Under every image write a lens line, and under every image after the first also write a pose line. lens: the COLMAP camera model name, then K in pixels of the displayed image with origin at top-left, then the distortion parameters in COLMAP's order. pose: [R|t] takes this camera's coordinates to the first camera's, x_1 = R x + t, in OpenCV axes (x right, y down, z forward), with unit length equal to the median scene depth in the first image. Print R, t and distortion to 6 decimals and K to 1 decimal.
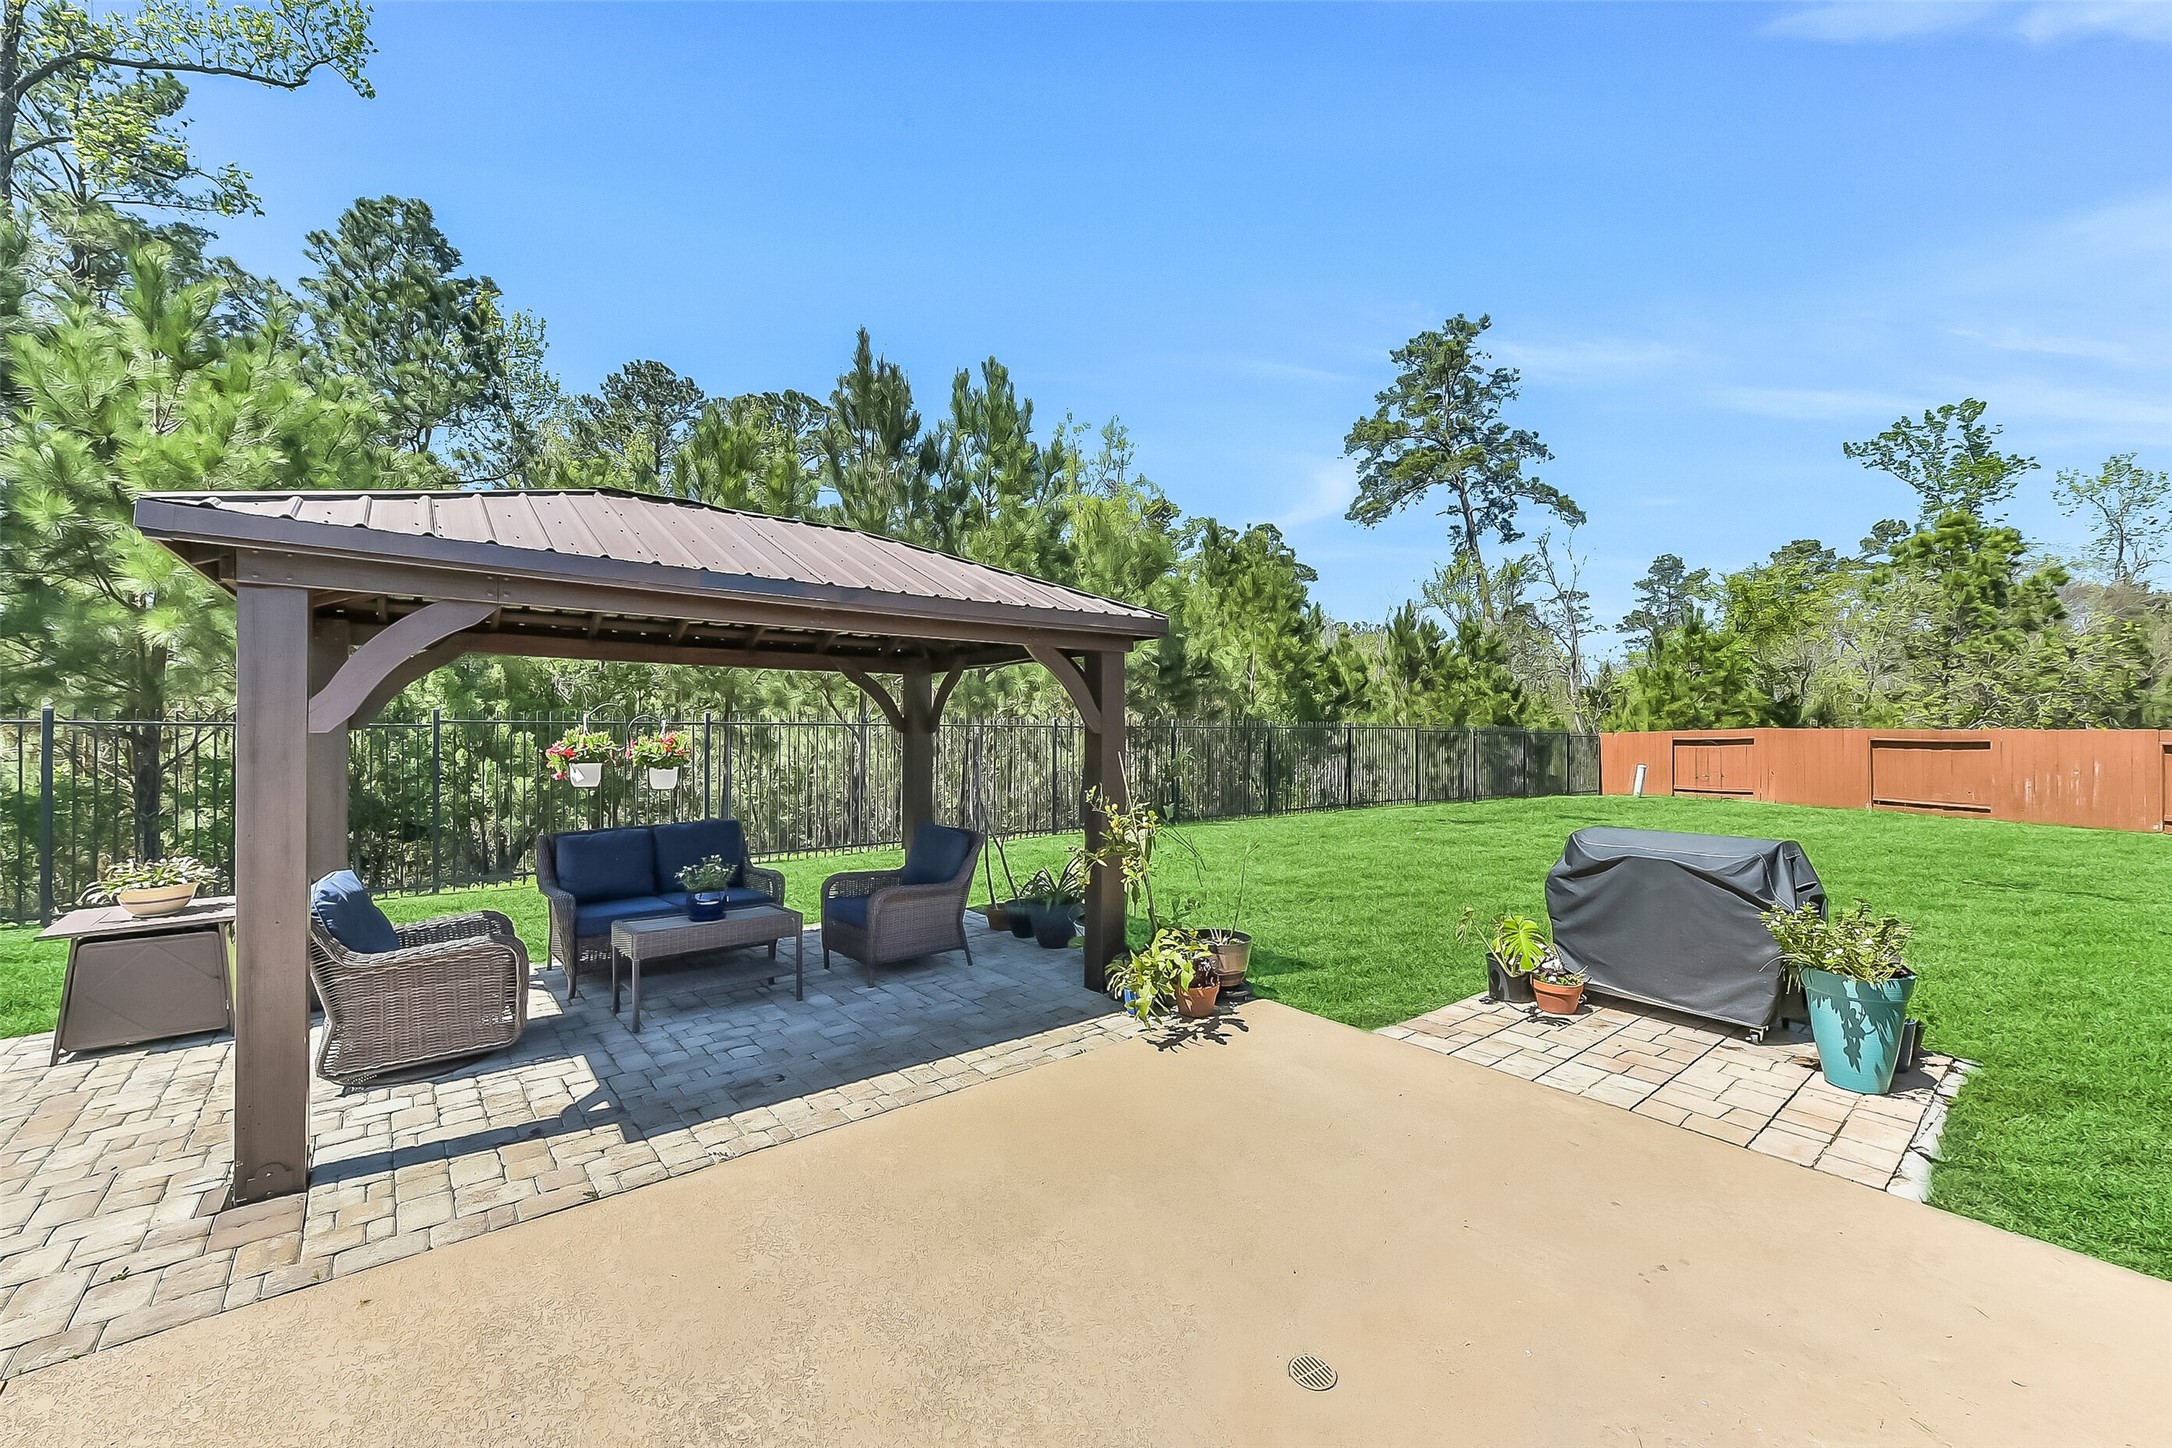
lens RADIAL K [[854.4, 0, 1088.4], [0, 854.4, 734.0], [0, 0, 1]] dist [0.007304, 0.000216]
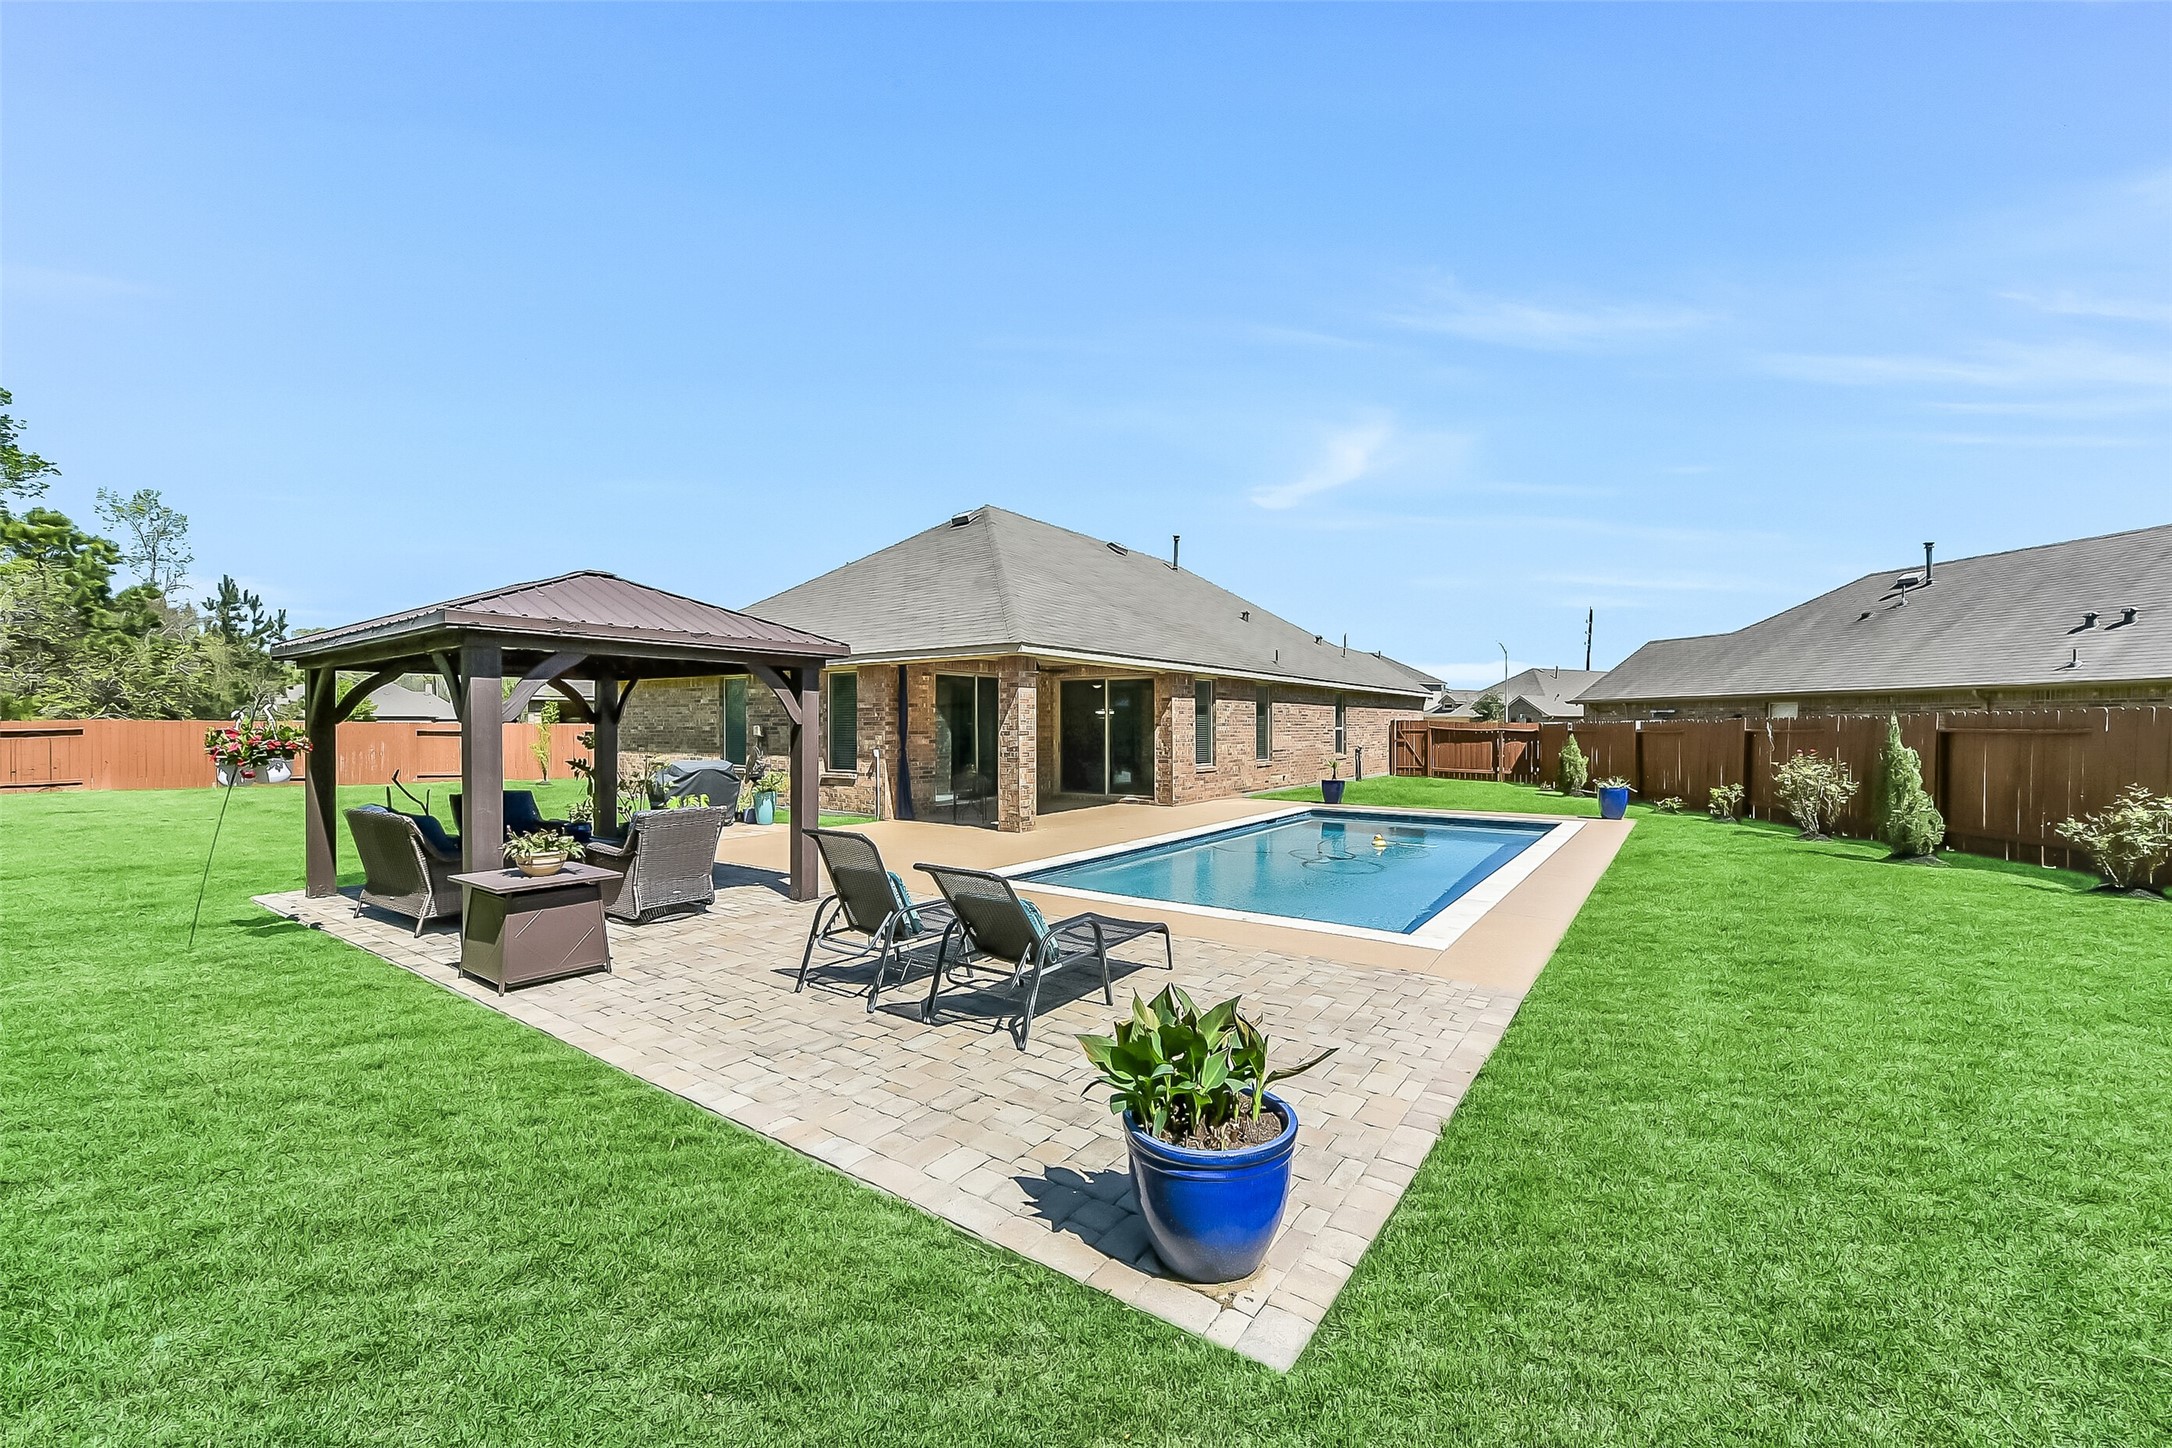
lens RADIAL K [[854.4, 0, 1097.4], [0, 854.4, 730.5], [0, 0, 1]] dist [0.007304, 0.000216]
pose [[-0.270092, -0.007521, 0.962805, -0.908024], [0.001985, 0.999963, 0.008367, 0.000567], [-0.962832, 0.004171, -0.270067, 0.202978]]
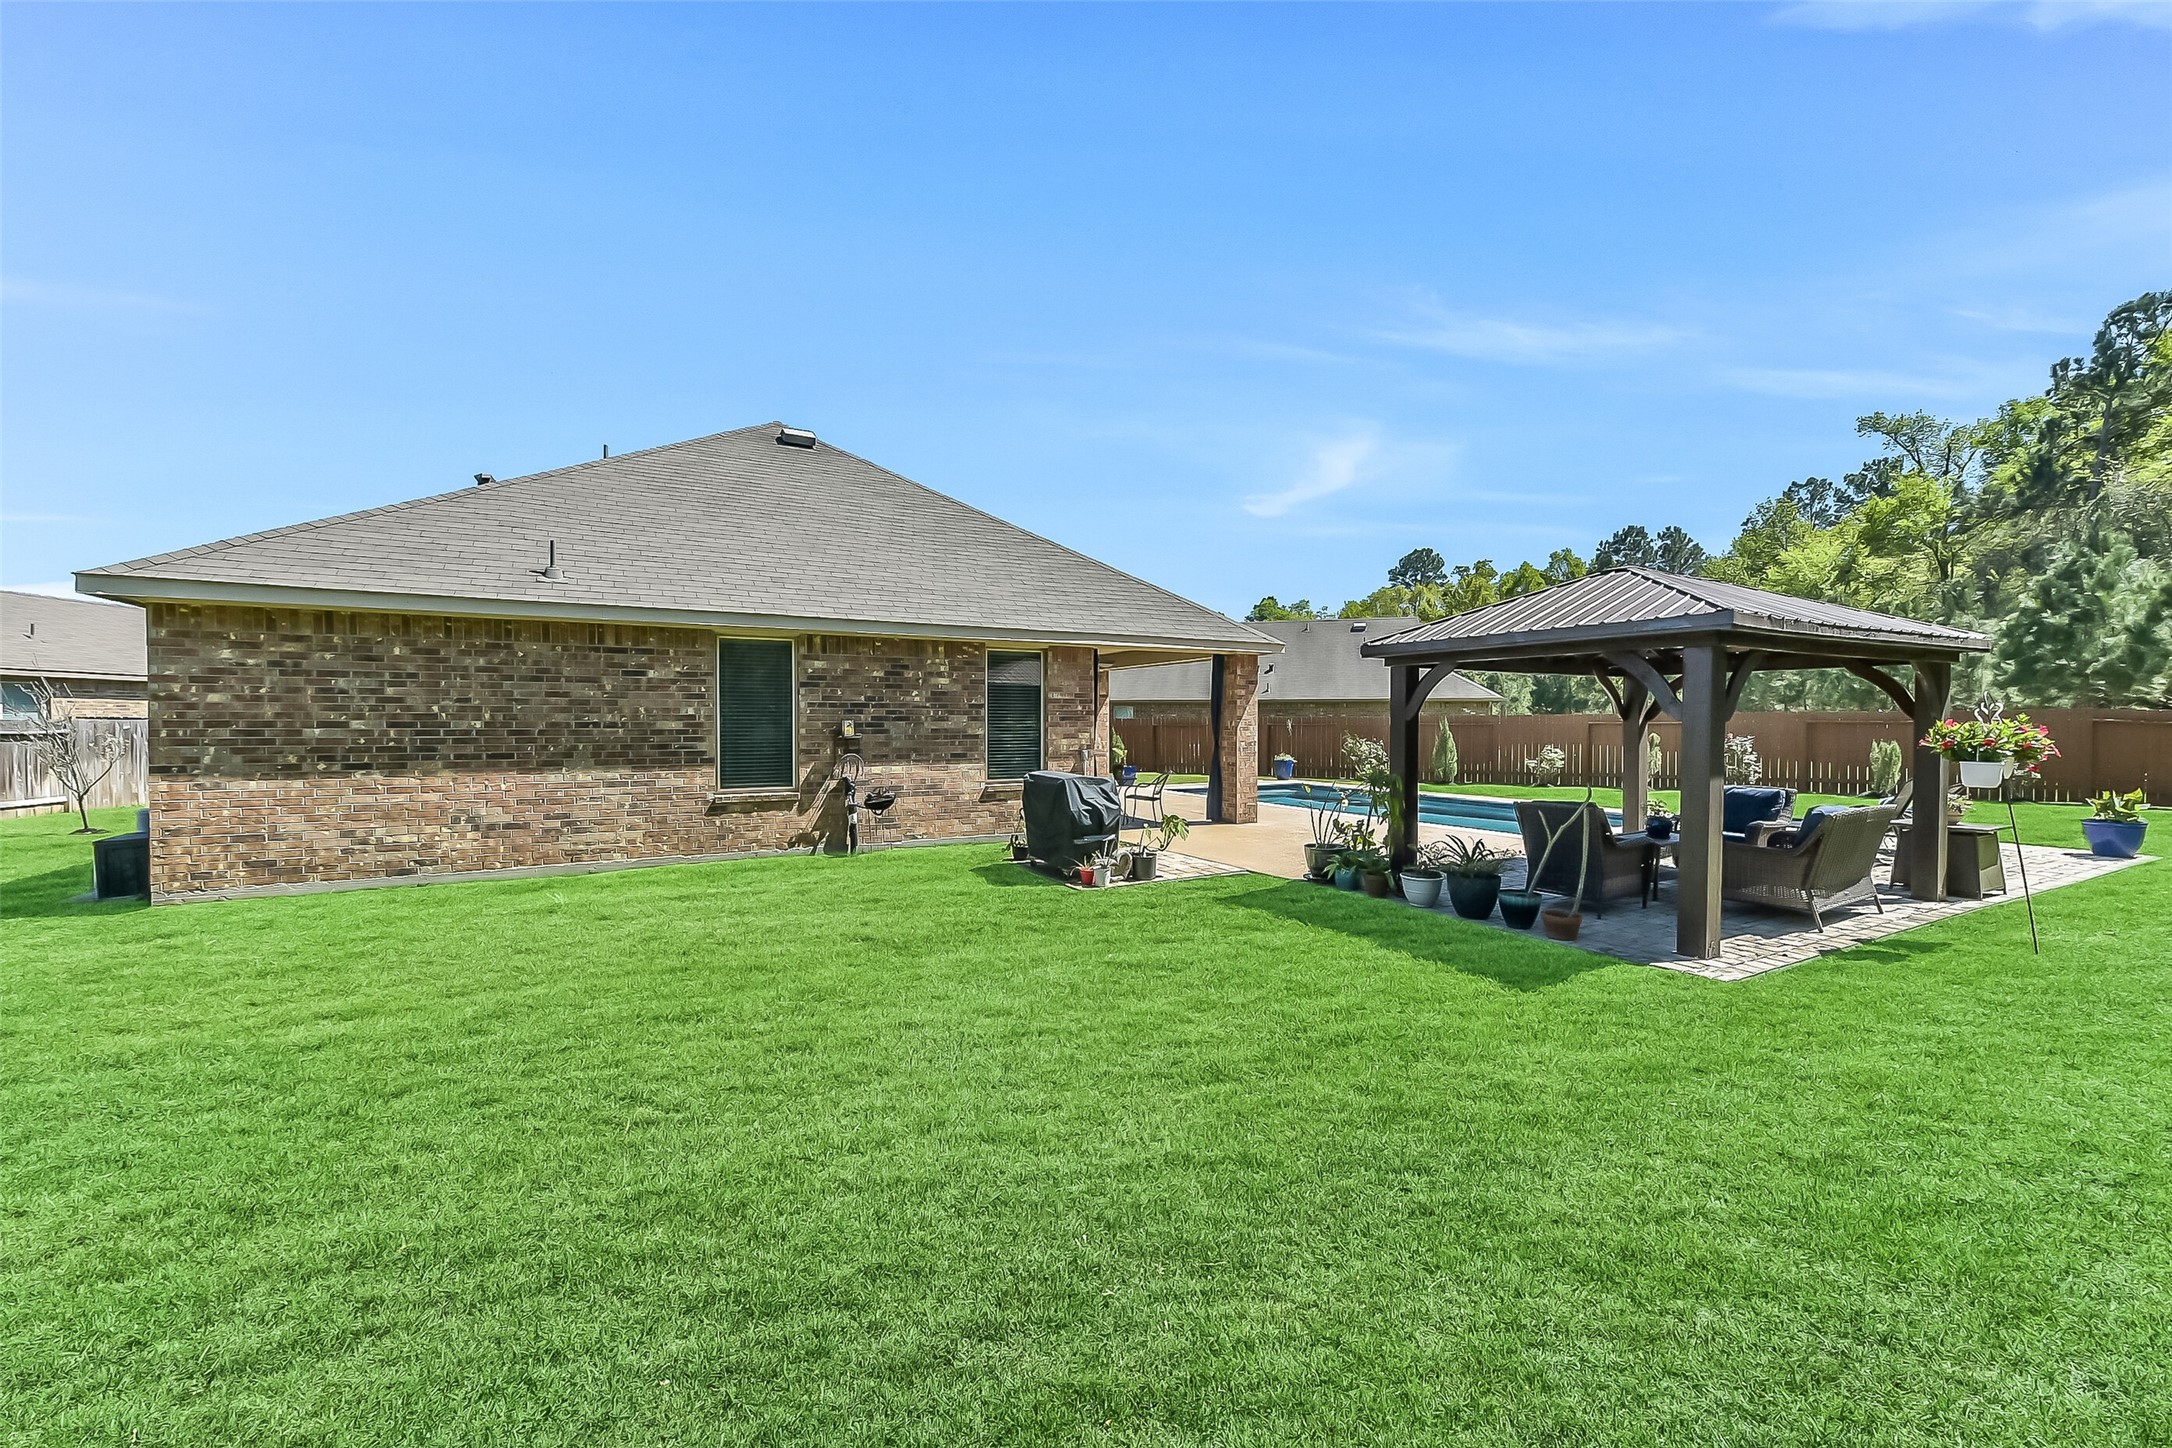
lens RADIAL K [[854.4, 0, 1088.6], [0, 854.4, 734.0], [0, 0, 1]] dist [0.007304, 0.000216]
pose [[-0.984732, -0.007951, 0.173895, 0.133028], [-0.004875, 0.999824, 0.018107, 0.000412], [-0.174009, 0.016983, -0.984598, 1.135146]]
